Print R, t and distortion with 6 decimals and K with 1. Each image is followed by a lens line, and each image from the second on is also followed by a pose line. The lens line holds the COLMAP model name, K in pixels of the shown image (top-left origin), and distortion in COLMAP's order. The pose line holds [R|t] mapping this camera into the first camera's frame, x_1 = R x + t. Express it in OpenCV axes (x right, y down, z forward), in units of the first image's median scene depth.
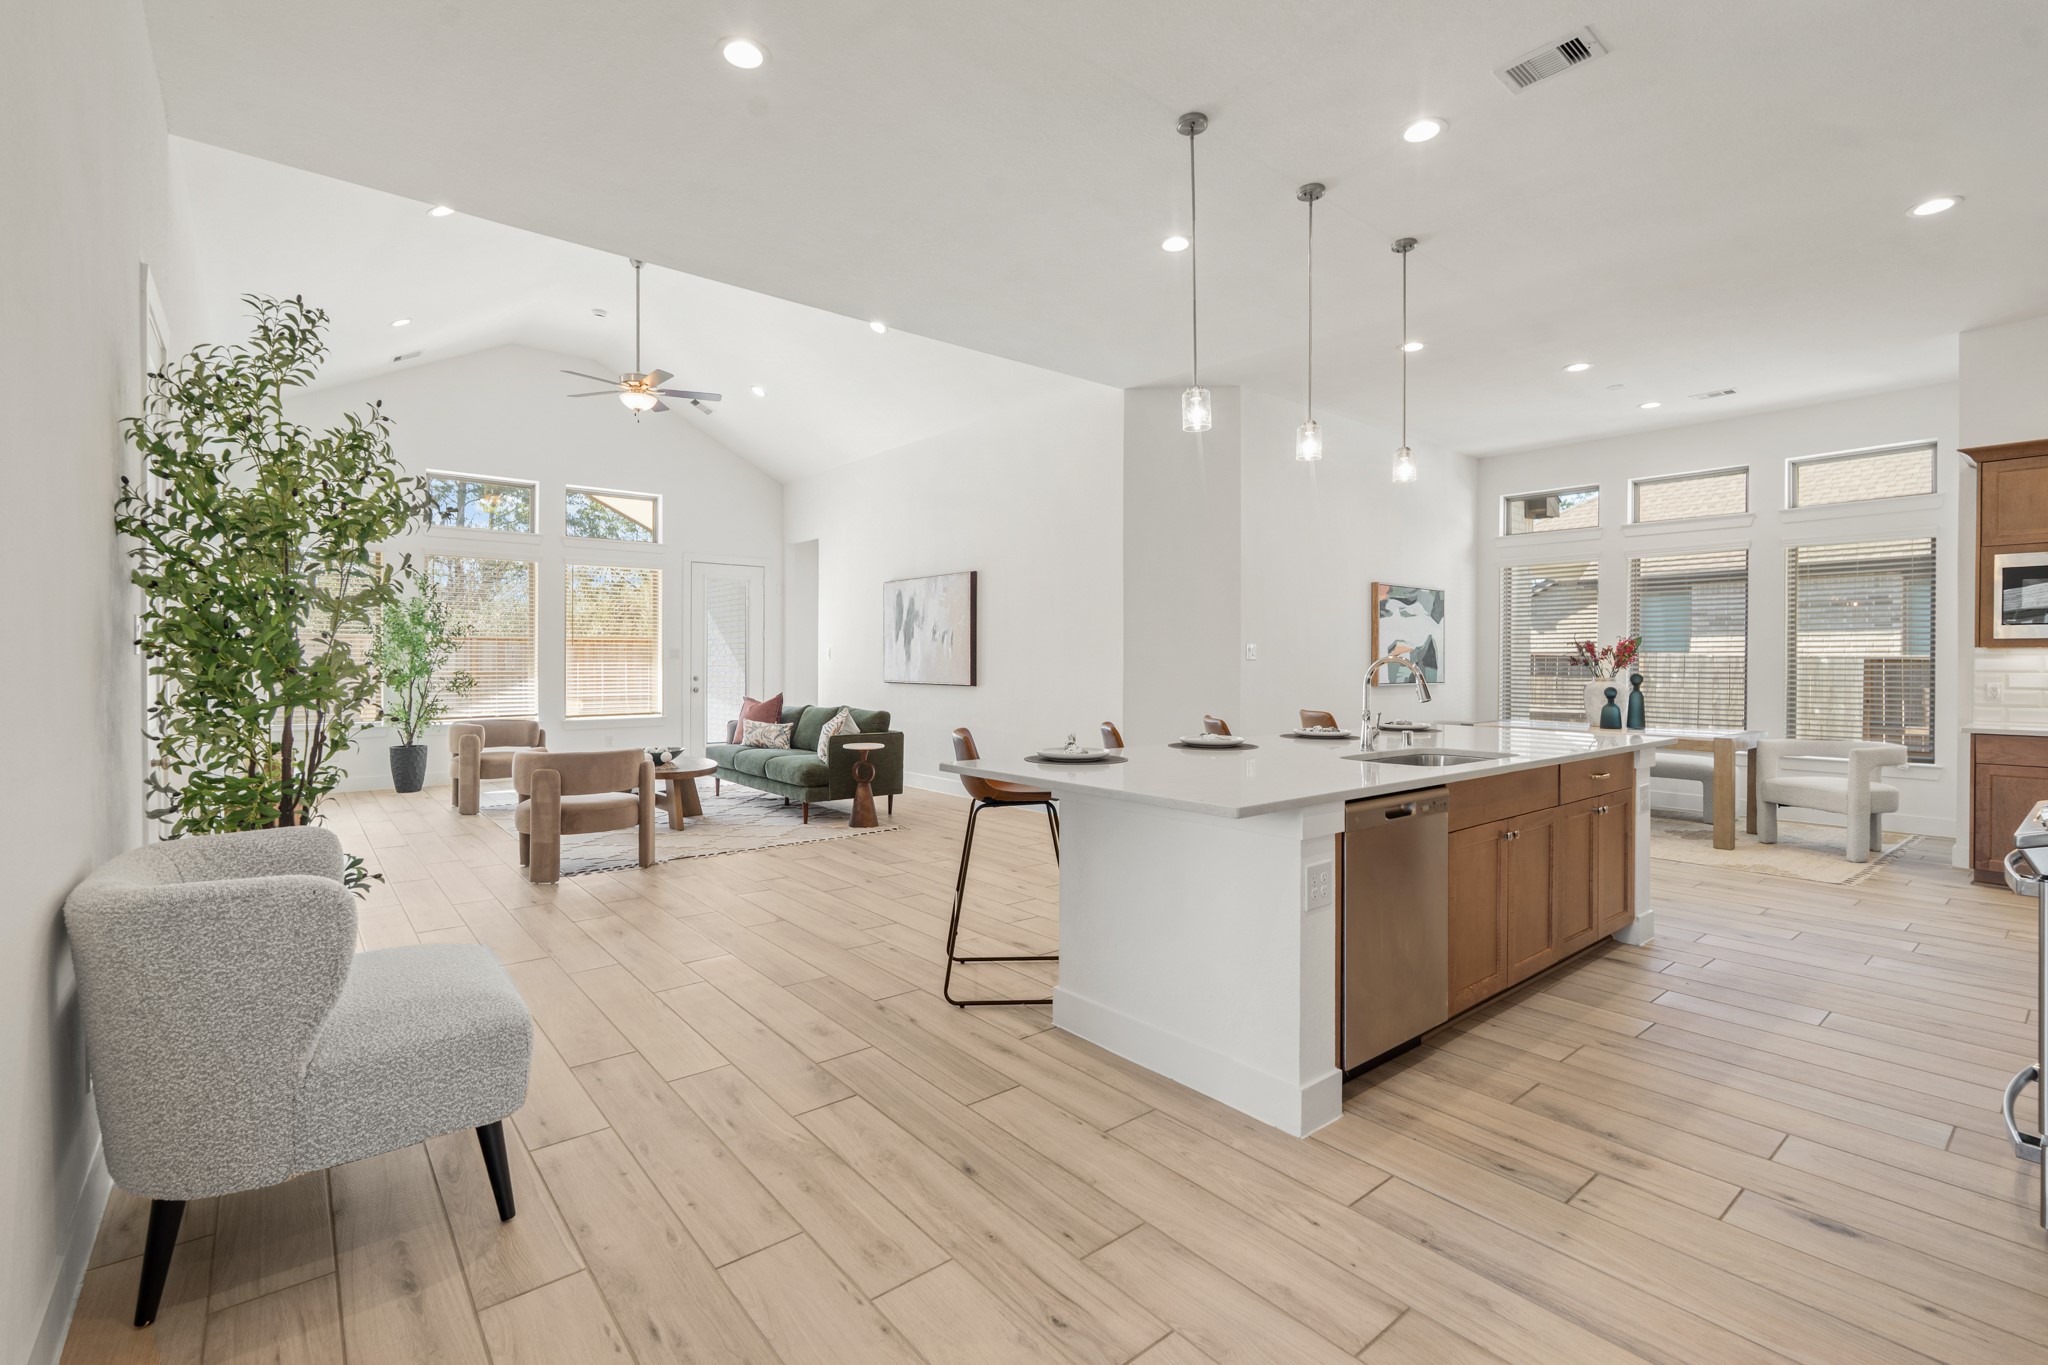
lens RADIAL K [[901.0, 0, 1020.0], [0, 901.0, 669.6], [0, 0, 1]] dist [-0.002256, -0.000906]
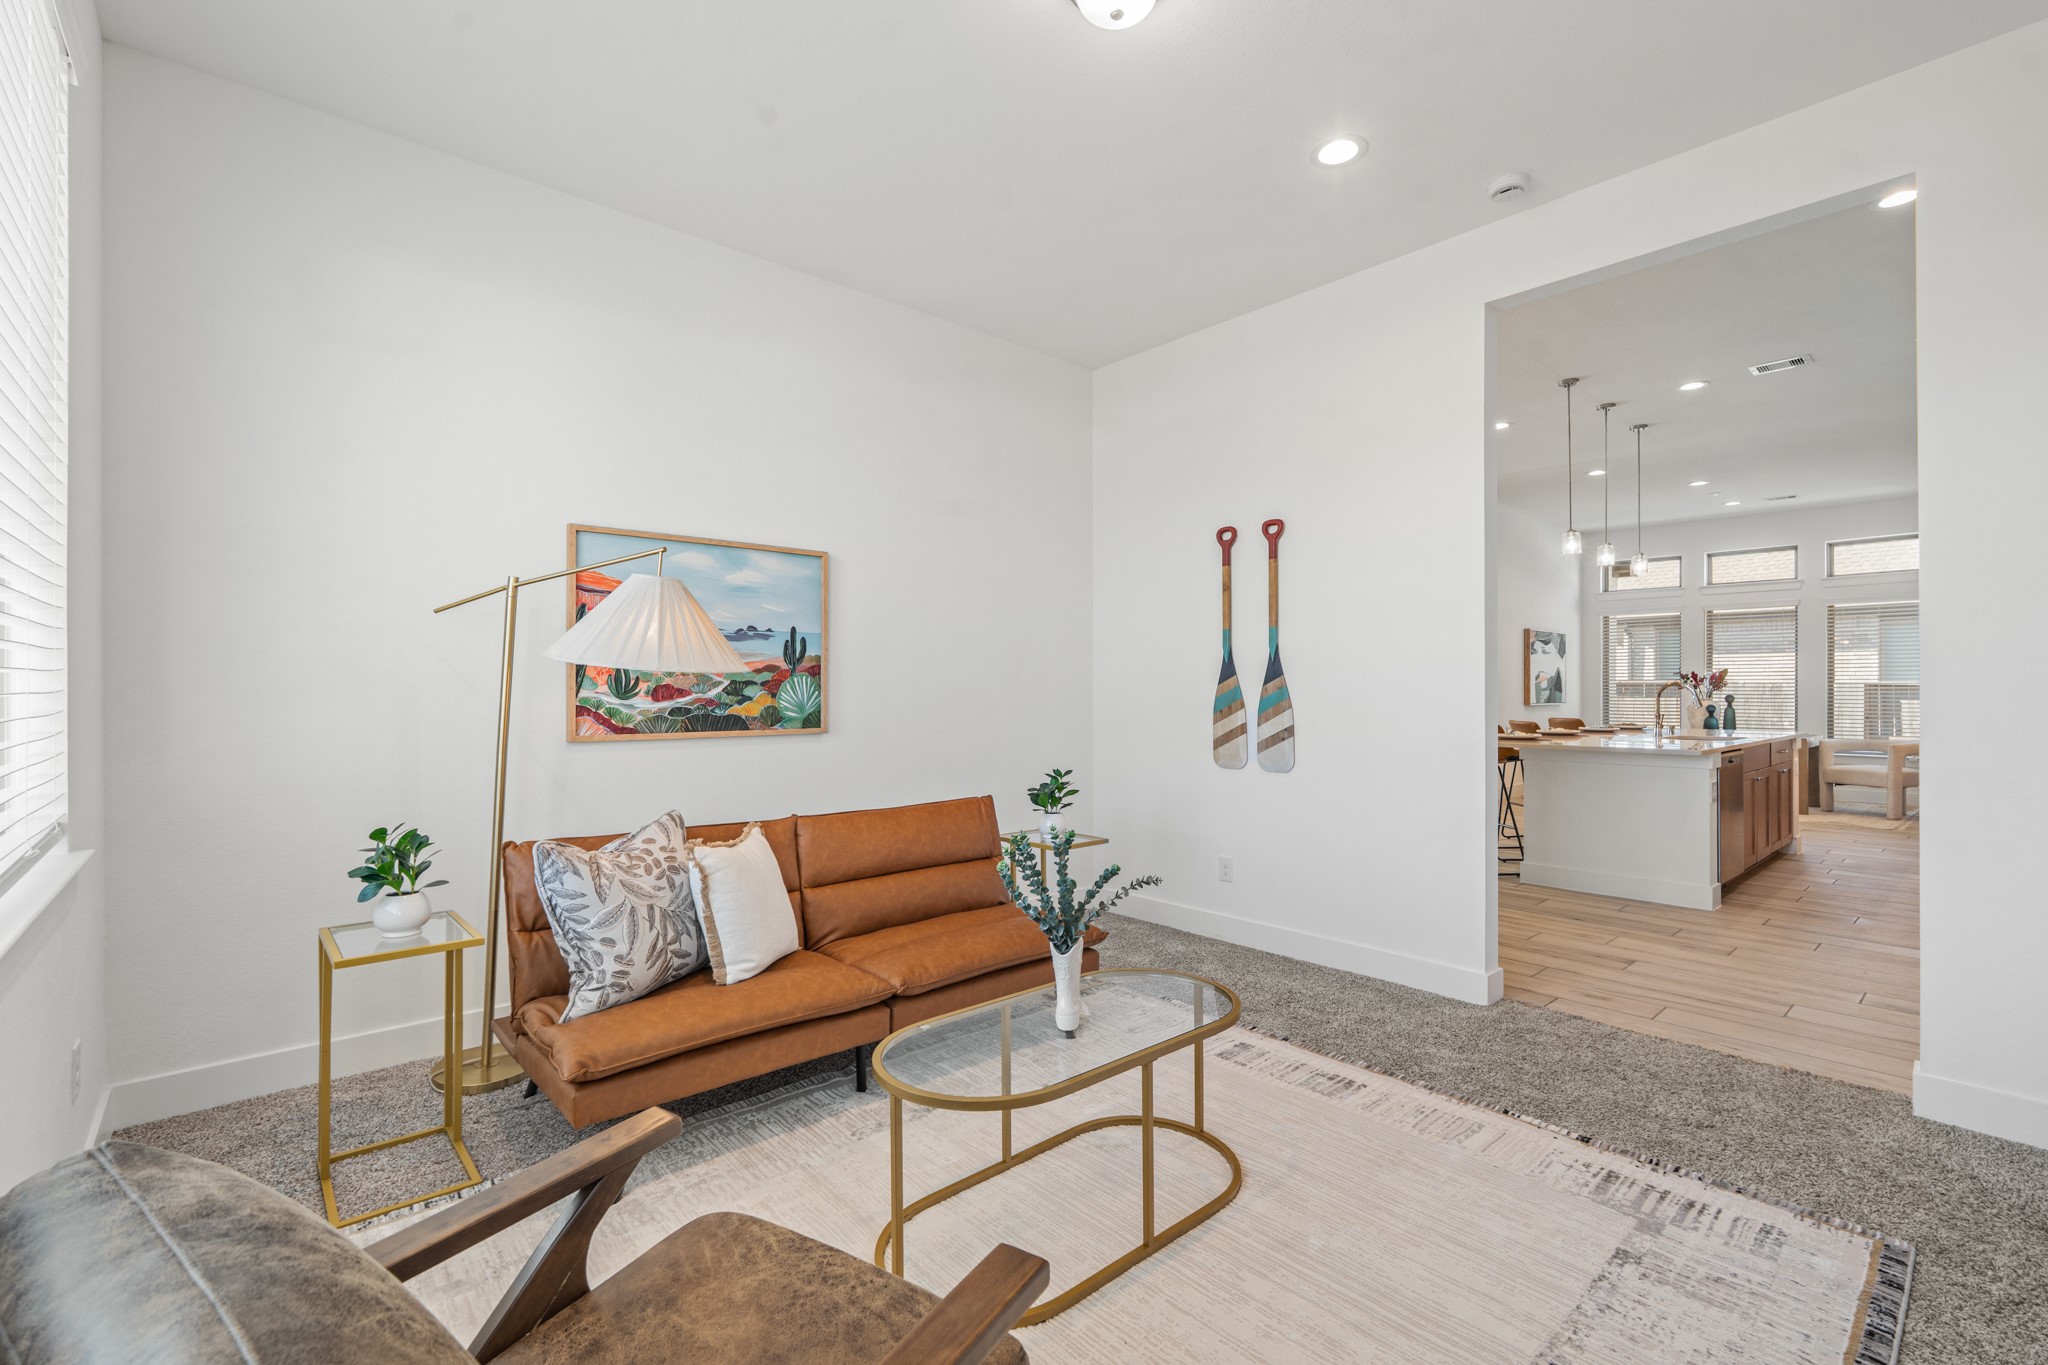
lens RADIAL K [[901.0, 0, 1012.2], [0, 901.0, 689.8], [0, 0, 1]] dist [-0.002256, -0.000906]
pose [[0.999222, -0.003742, 0.039264, -0.532826], [0.004170, 0.999933, -0.010816, 0.007627], [-0.039221, 0.010971, 0.999170, -0.393108]]
